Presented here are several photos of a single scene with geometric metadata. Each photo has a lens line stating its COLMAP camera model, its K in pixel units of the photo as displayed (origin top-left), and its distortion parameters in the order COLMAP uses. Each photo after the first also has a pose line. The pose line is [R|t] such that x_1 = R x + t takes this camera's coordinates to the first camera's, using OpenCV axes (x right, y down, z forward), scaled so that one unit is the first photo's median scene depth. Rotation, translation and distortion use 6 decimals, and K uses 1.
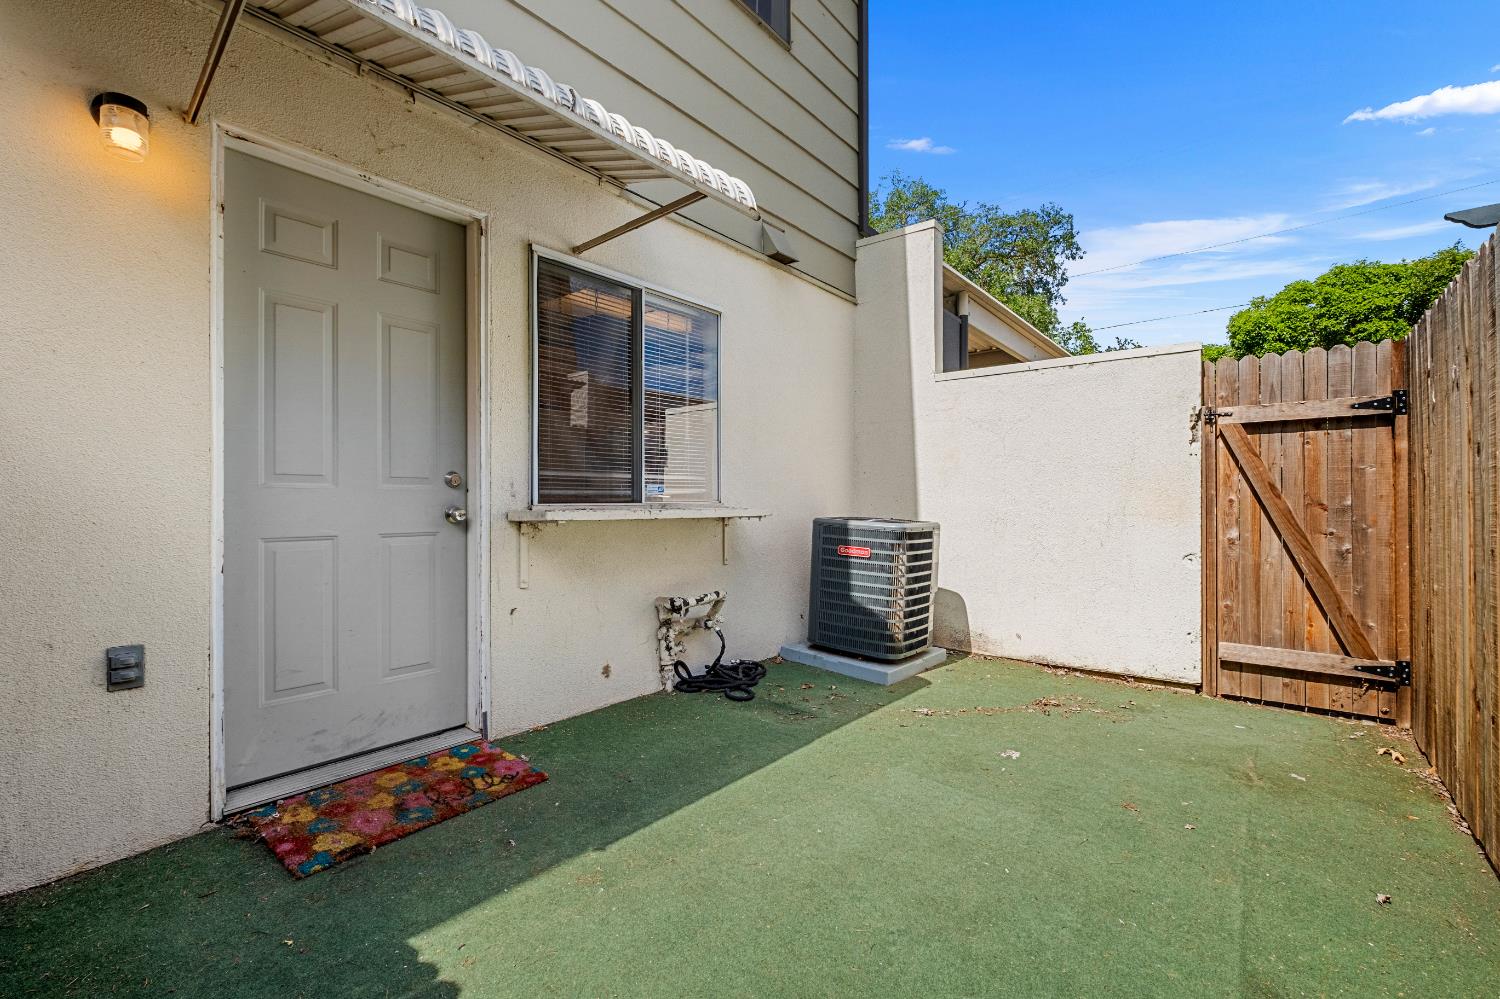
lens RADIAL K [[649.0, 0, 750.2], [0, 649.0, 498.7], [0, 0, 1]] dist [-0.004873, 0.000049]
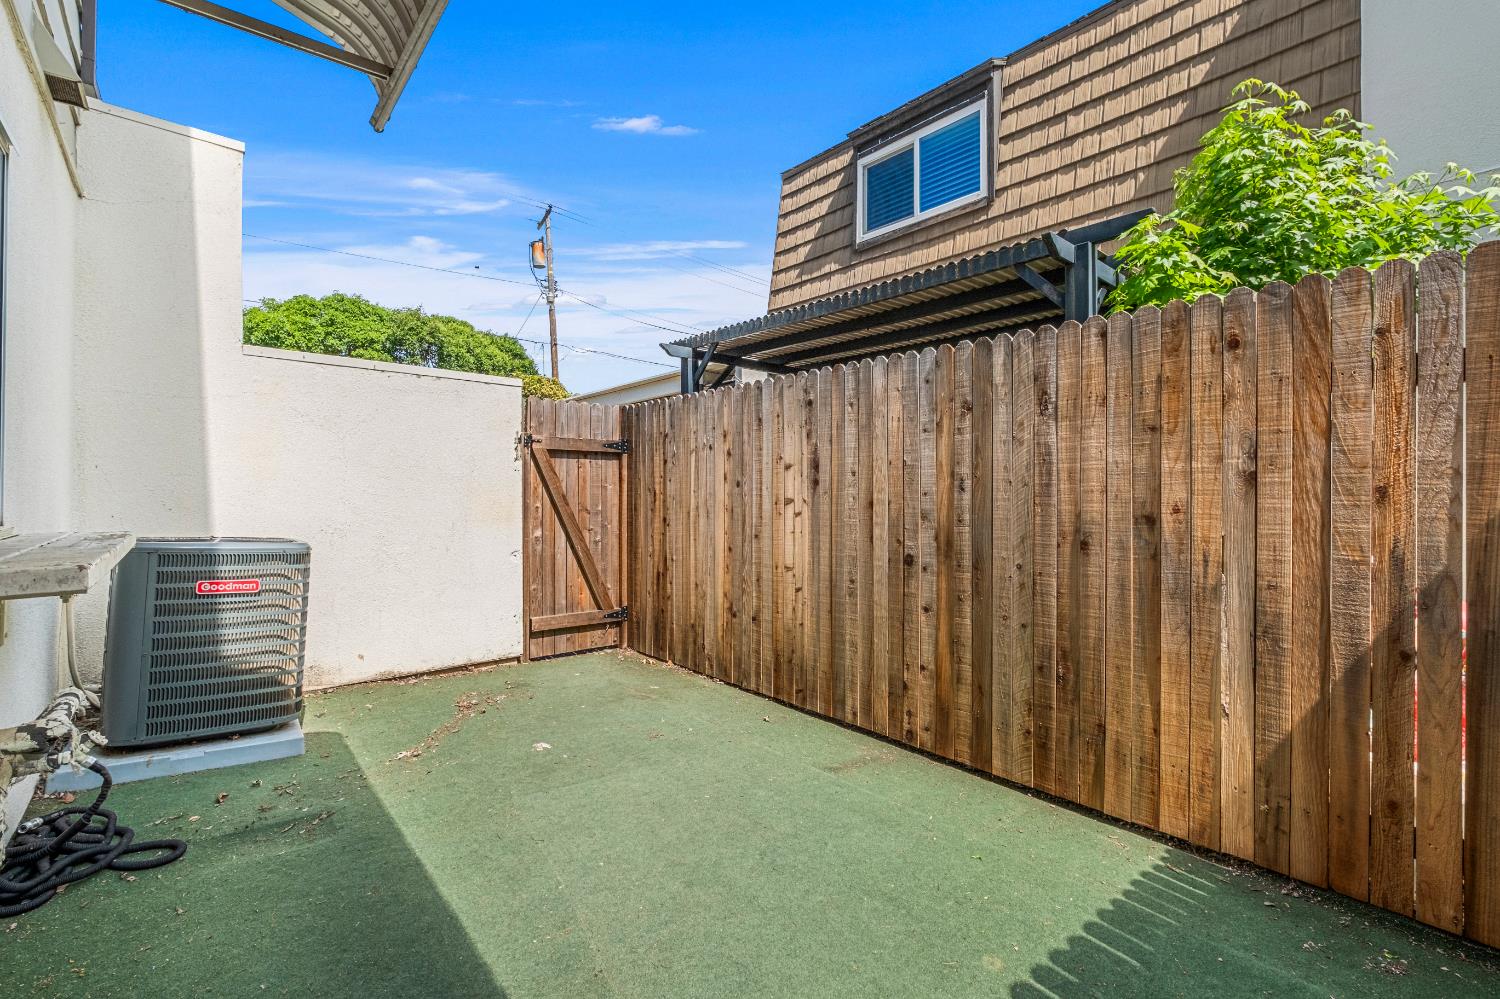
lens RADIAL K [[649.0, 0, 752.4], [0, 649.0, 495.5], [0, 0, 1]] dist [-0.004873, 0.000049]
pose [[0.175173, 0.002645, 0.984534, -0.469337], [-0.007196, 0.999973, -0.001406, -0.022437], [-0.984511, -0.006839, 0.175187, 0.354341]]
